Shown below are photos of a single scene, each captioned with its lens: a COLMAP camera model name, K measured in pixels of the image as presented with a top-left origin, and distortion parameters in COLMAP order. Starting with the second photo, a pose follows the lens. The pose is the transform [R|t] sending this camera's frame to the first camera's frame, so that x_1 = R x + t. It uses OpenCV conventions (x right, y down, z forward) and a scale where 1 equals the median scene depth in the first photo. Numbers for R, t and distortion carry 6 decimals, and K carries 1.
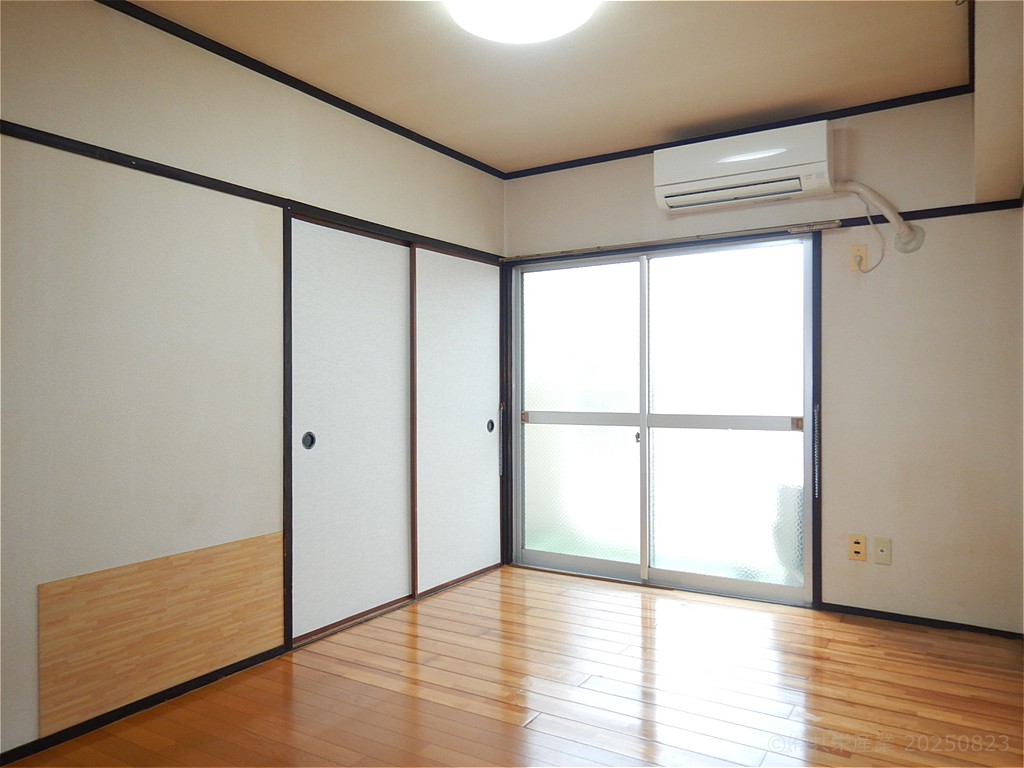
lens RADIAL K [[738.1, 0, 515.5], [0, 738.1, 391.4], [0, 0, 1]] dist [0.020135, -0.003040]
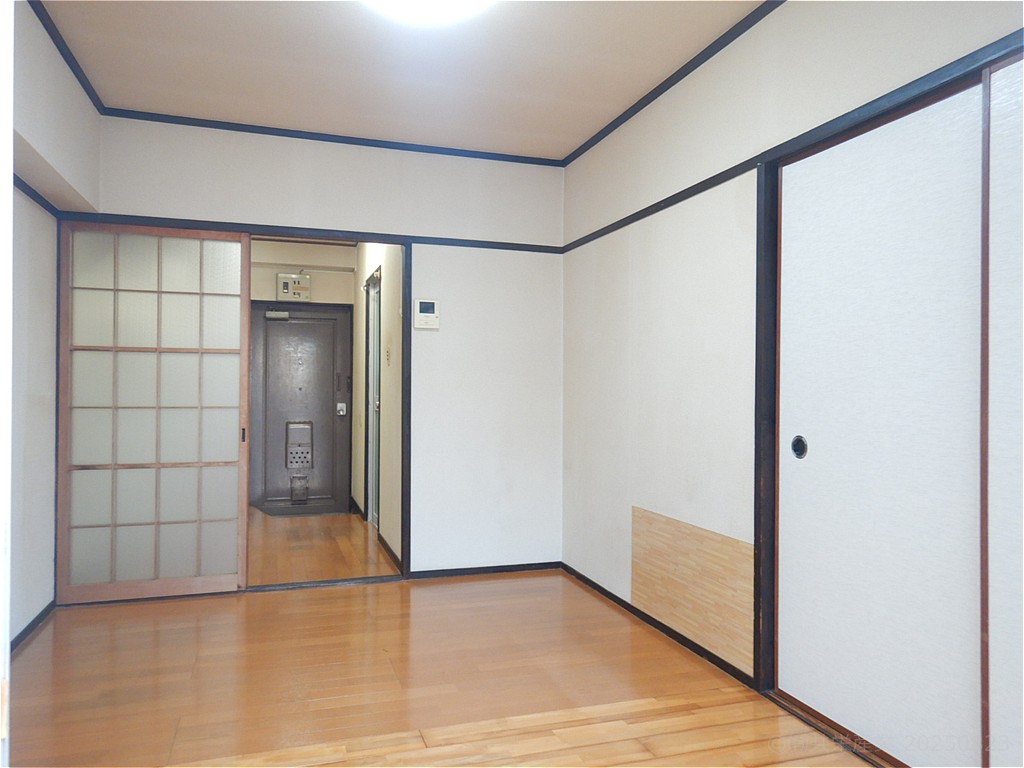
lens RADIAL K [[738.1, 0, 510.4], [0, 738.1, 381.2], [0, 0, 1]] dist [0.020135, -0.003040]
pose [[-0.653746, -0.008963, -0.756661, 0.491128], [-0.008169, 0.999955, -0.004787, 0.005076], [0.756670, 0.003051, -0.653790, 1.269995]]
